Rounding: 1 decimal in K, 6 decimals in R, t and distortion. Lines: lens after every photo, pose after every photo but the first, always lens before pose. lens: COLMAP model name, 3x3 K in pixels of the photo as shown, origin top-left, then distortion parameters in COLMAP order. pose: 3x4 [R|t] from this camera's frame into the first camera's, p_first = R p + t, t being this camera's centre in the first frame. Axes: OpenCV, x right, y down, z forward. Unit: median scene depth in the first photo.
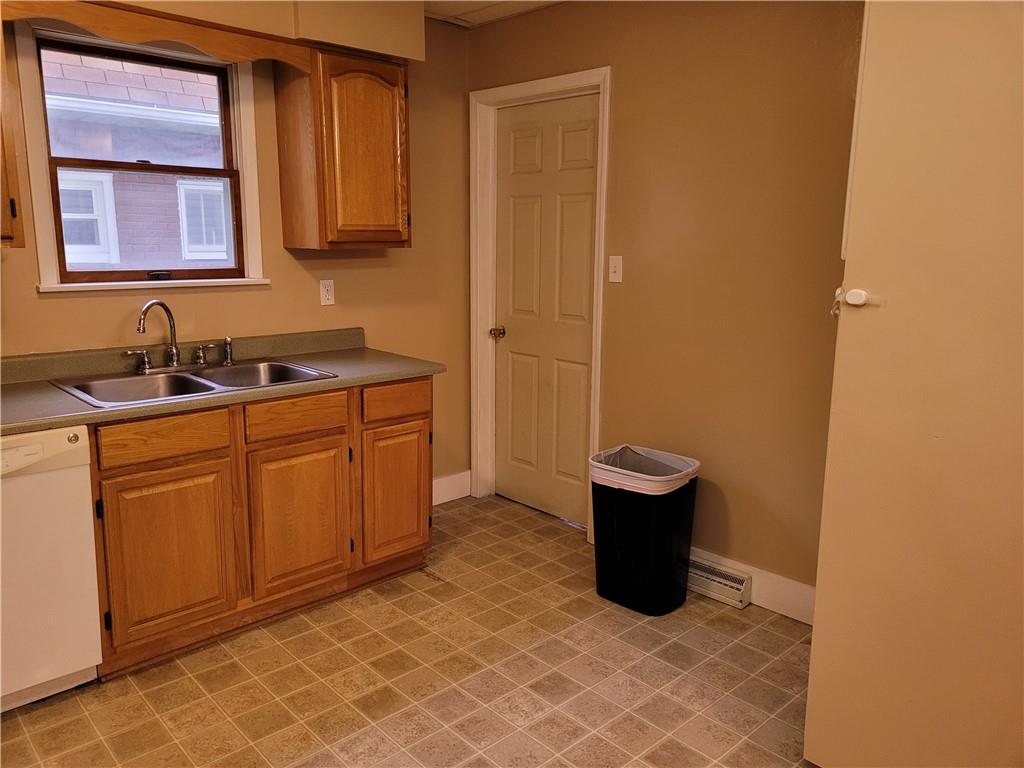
lens RADIAL K [[760.2, 0, 512.0], [0, 760.2, 384.0], [0, 0, 1]] dist [0.005310, 0.003172]
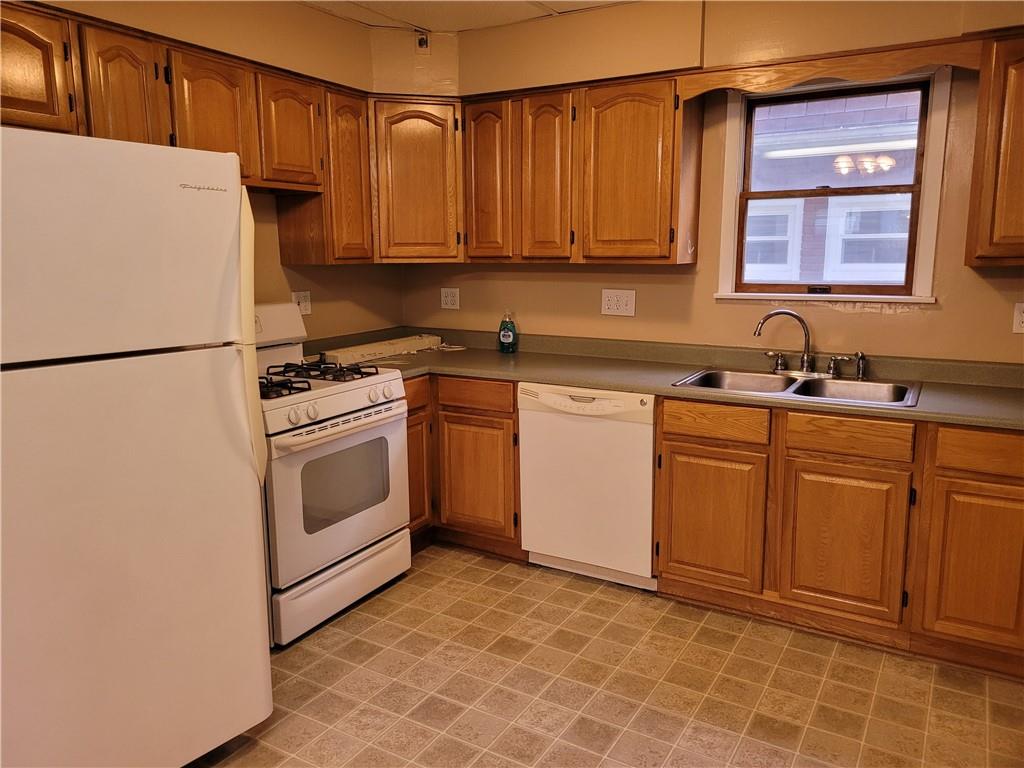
lens RADIAL K [[799.8, 0, 512.0], [0, 799.8, 384.0], [0, 0, 1]] dist [0.001259, -0.007780]
pose [[0.243944, 0.144897, -0.958904, 0.600832], [-0.173183, 0.979390, 0.103935, -0.056769], [0.954201, 0.140712, 0.264010, 0.318670]]
